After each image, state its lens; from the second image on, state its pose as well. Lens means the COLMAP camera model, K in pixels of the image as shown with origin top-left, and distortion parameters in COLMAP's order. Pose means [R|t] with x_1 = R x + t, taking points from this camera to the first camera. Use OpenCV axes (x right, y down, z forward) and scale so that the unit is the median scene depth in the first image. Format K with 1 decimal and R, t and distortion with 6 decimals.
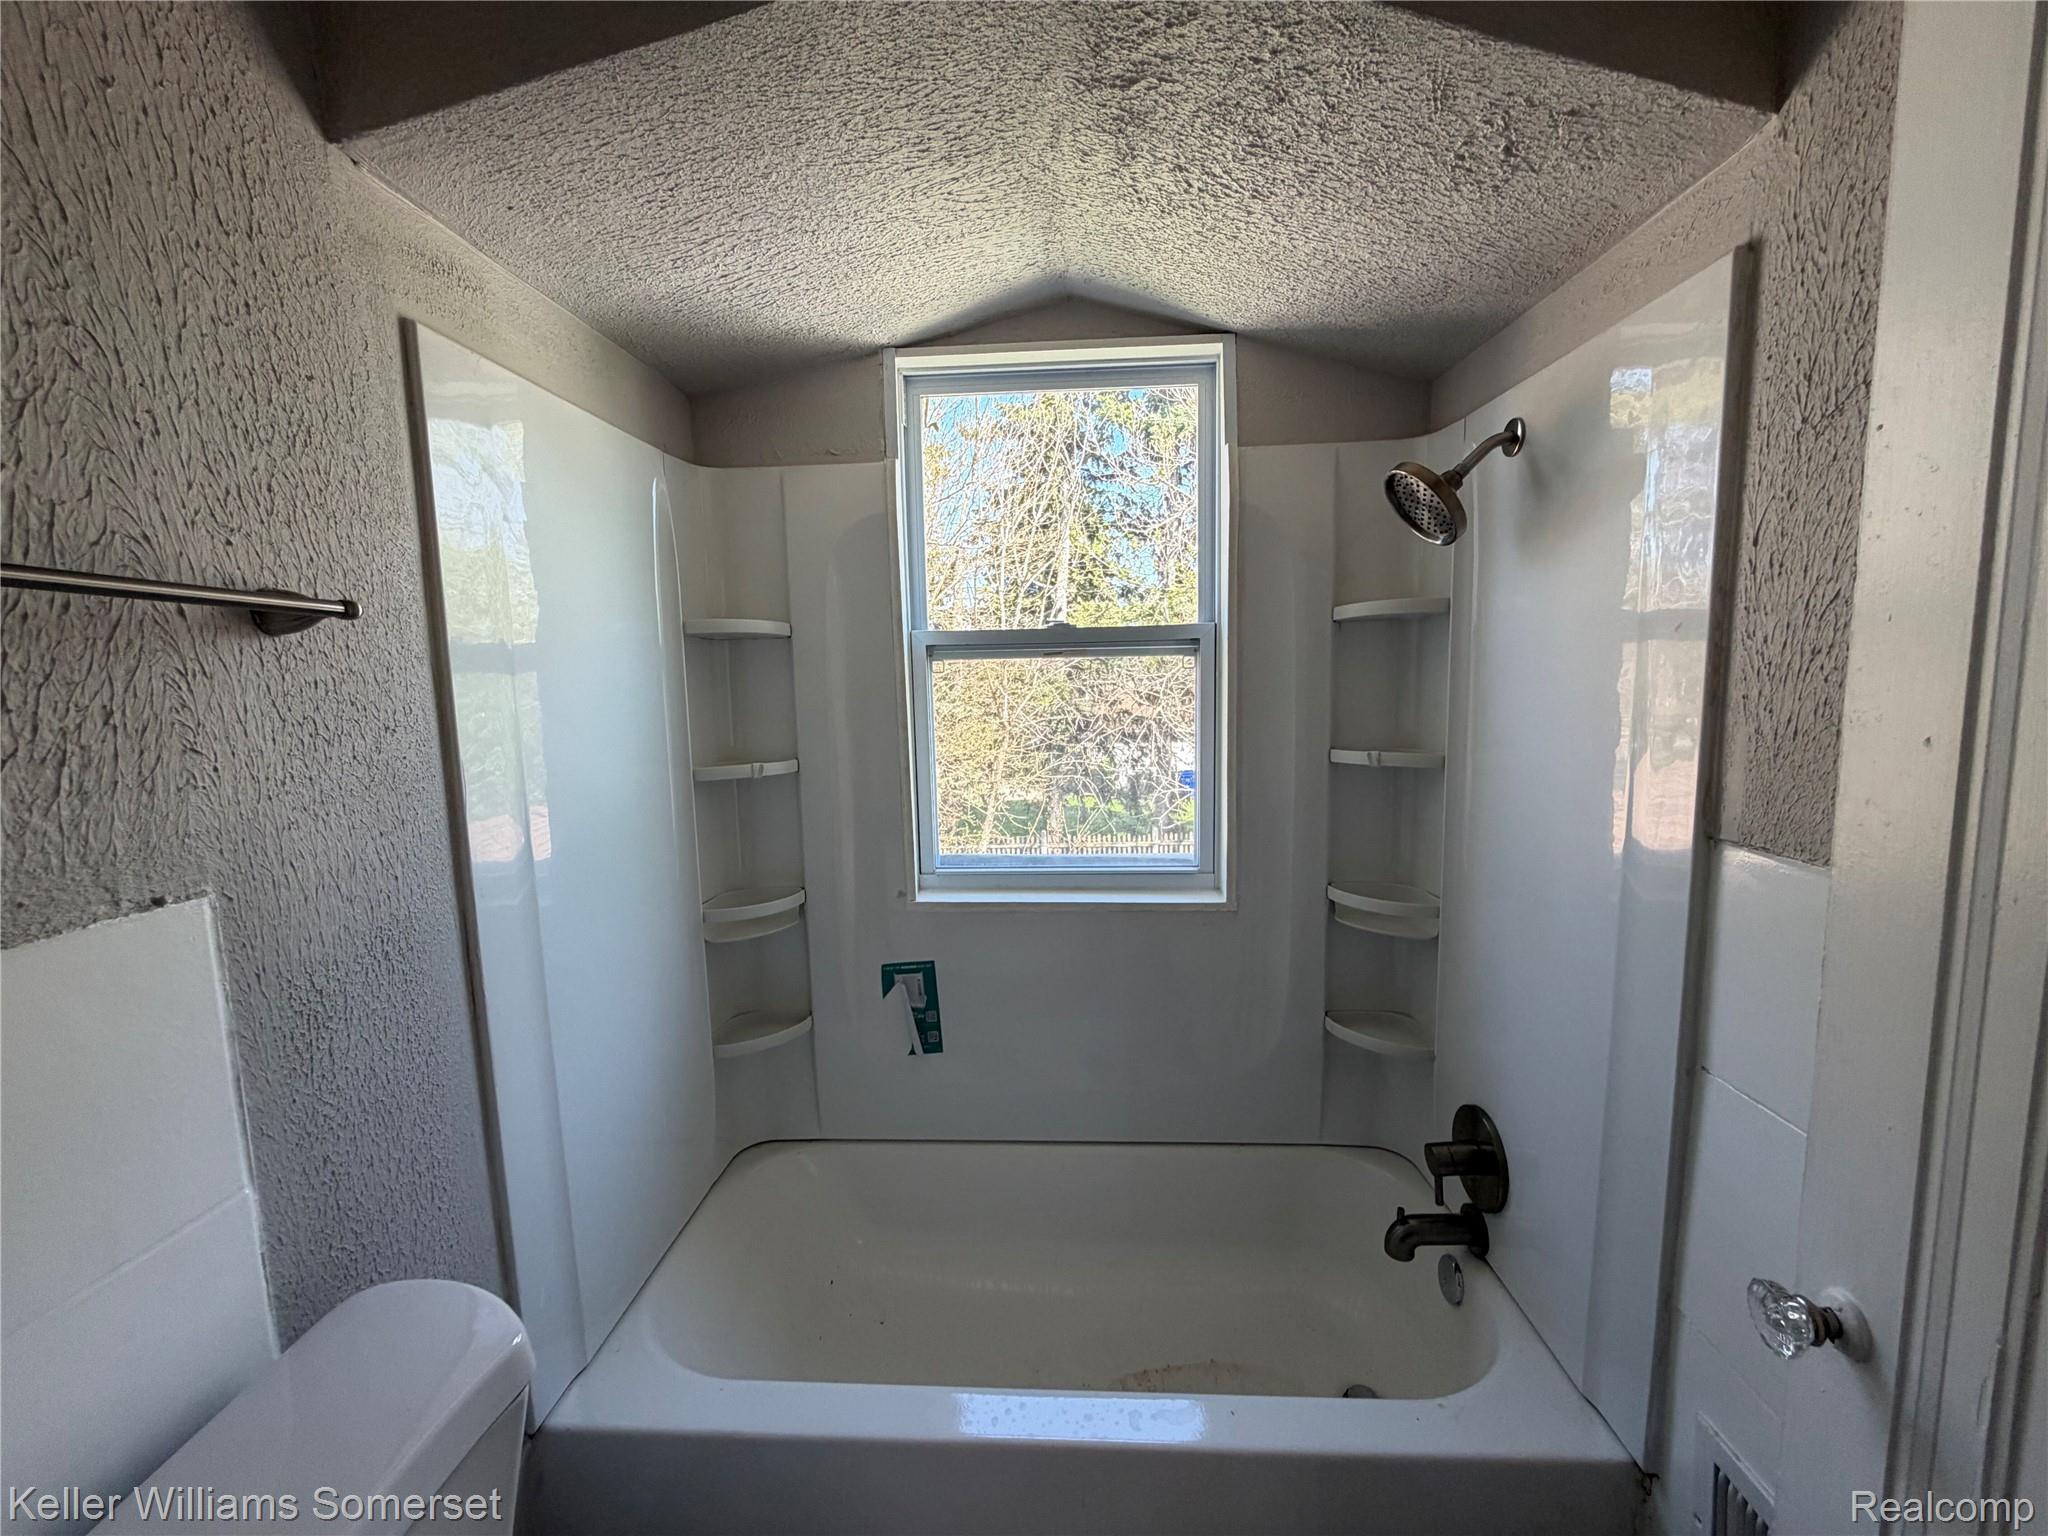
lens RADIAL K [[811.4, 0, 1020.8], [0, 811.4, 770.0], [0, 0, 1]] dist [-0.001204, 0.000381]
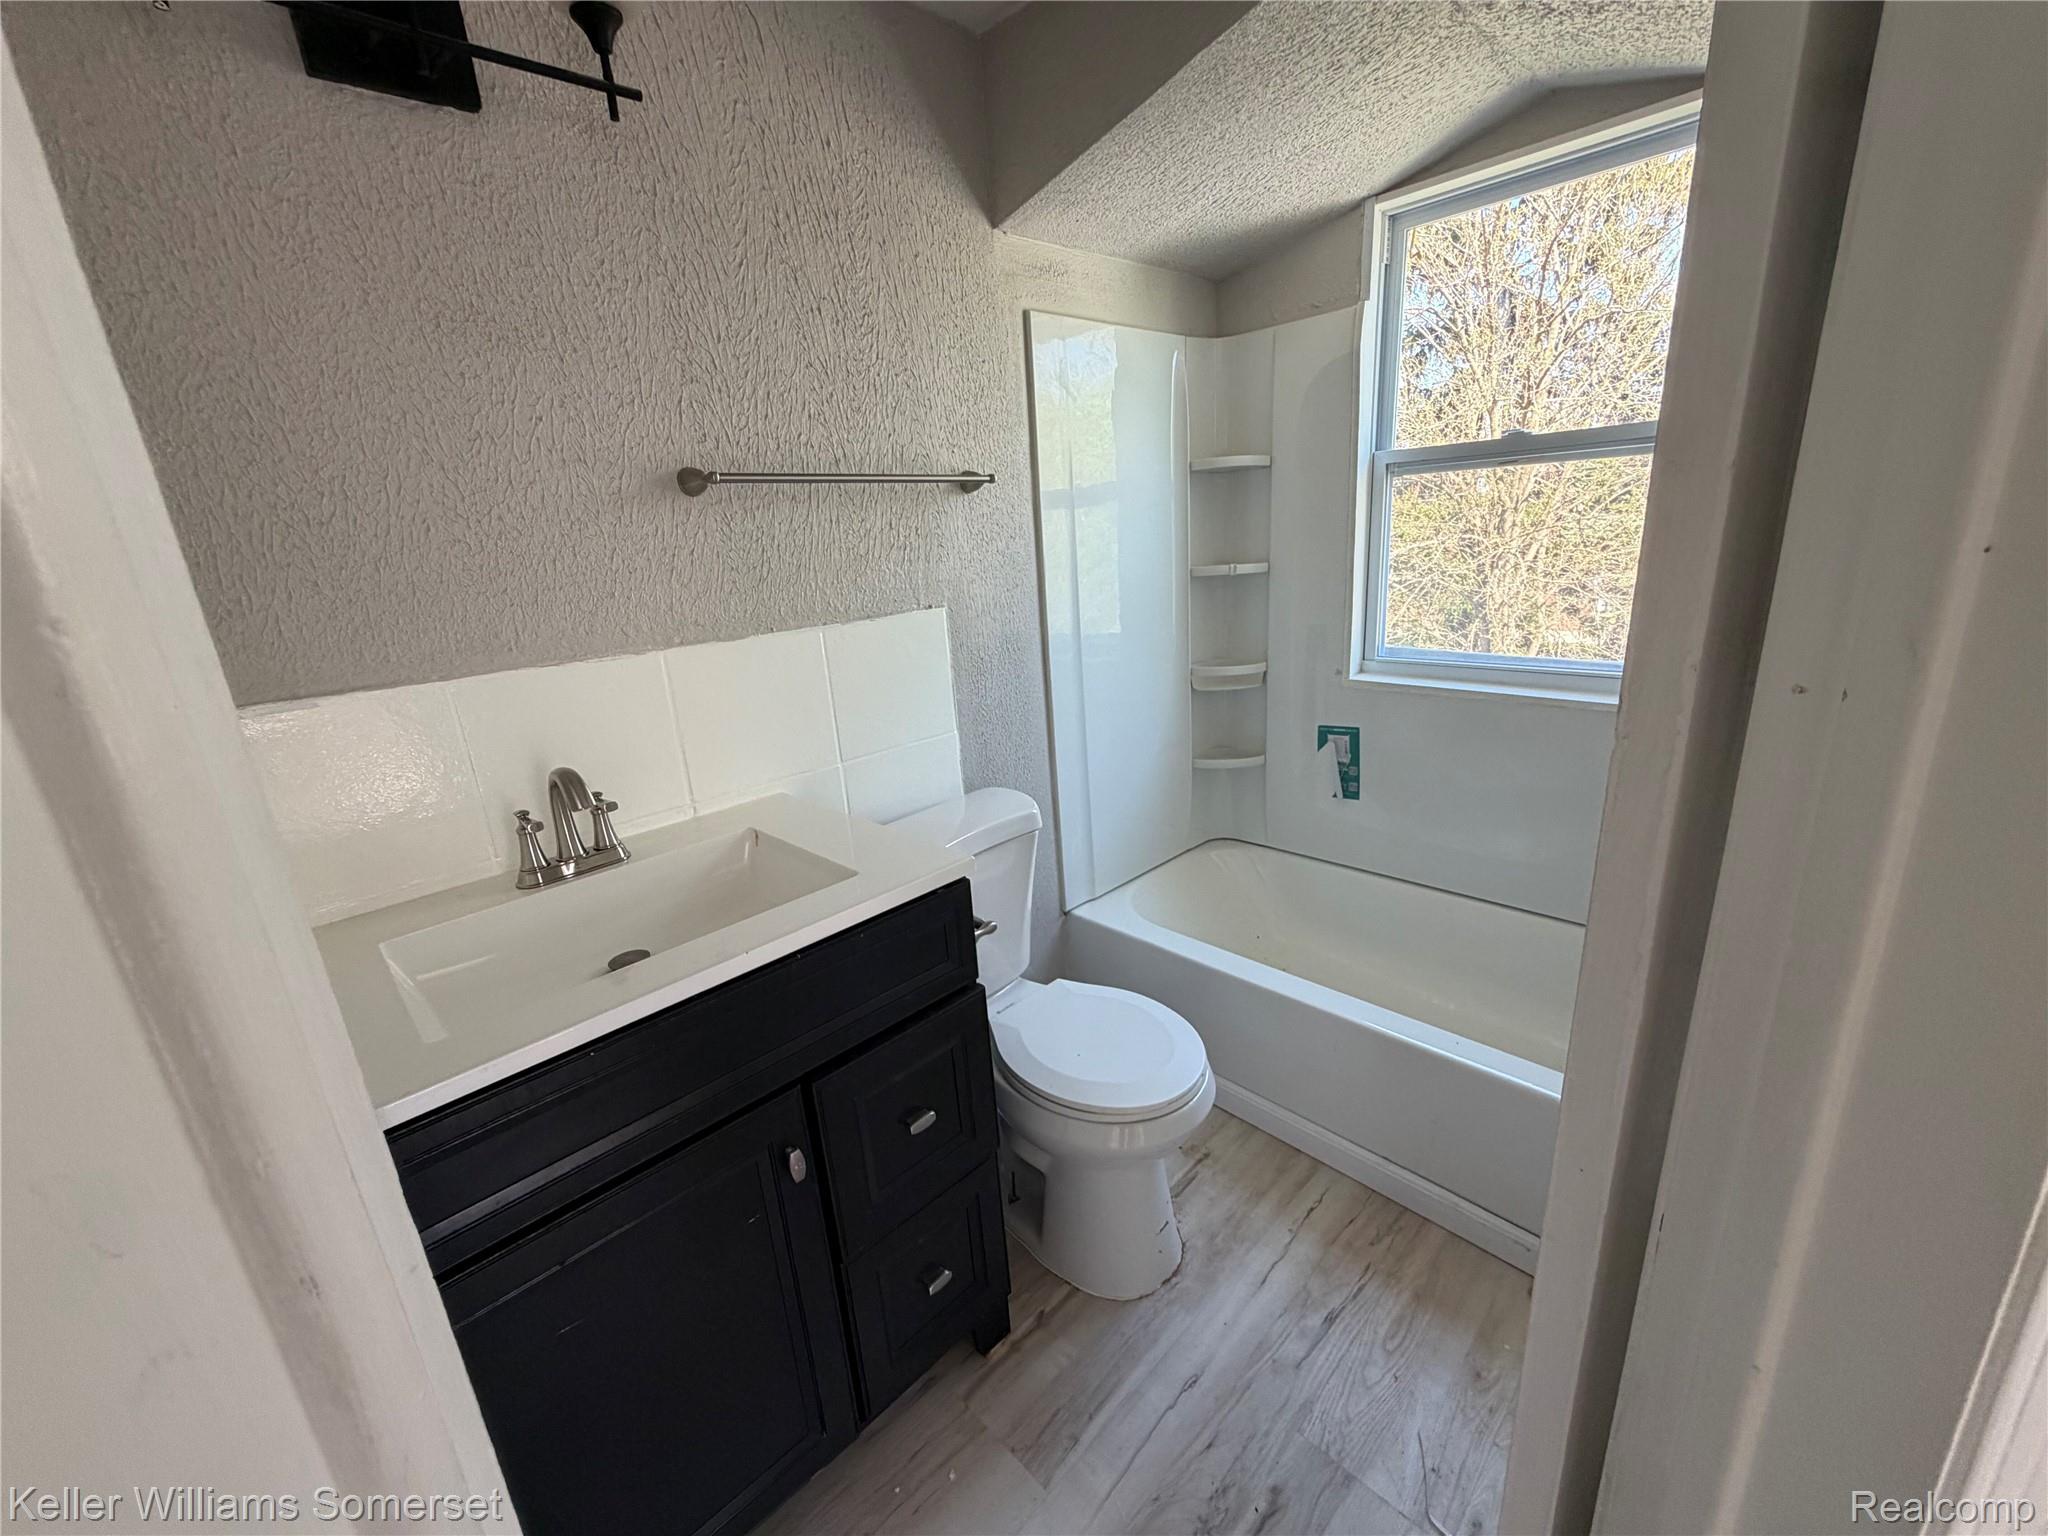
lens RADIAL K [[818.6, 0, 1024.0], [0, 818.6, 768.0], [0, 0, 1]] dist [-0.001064, -0.000188]
pose [[0.733406, 0.166445, -0.659099, 0.522684], [-0.028431, 0.976224, 0.214893, 0.055030], [0.679196, -0.138865, 0.720701, -0.405789]]
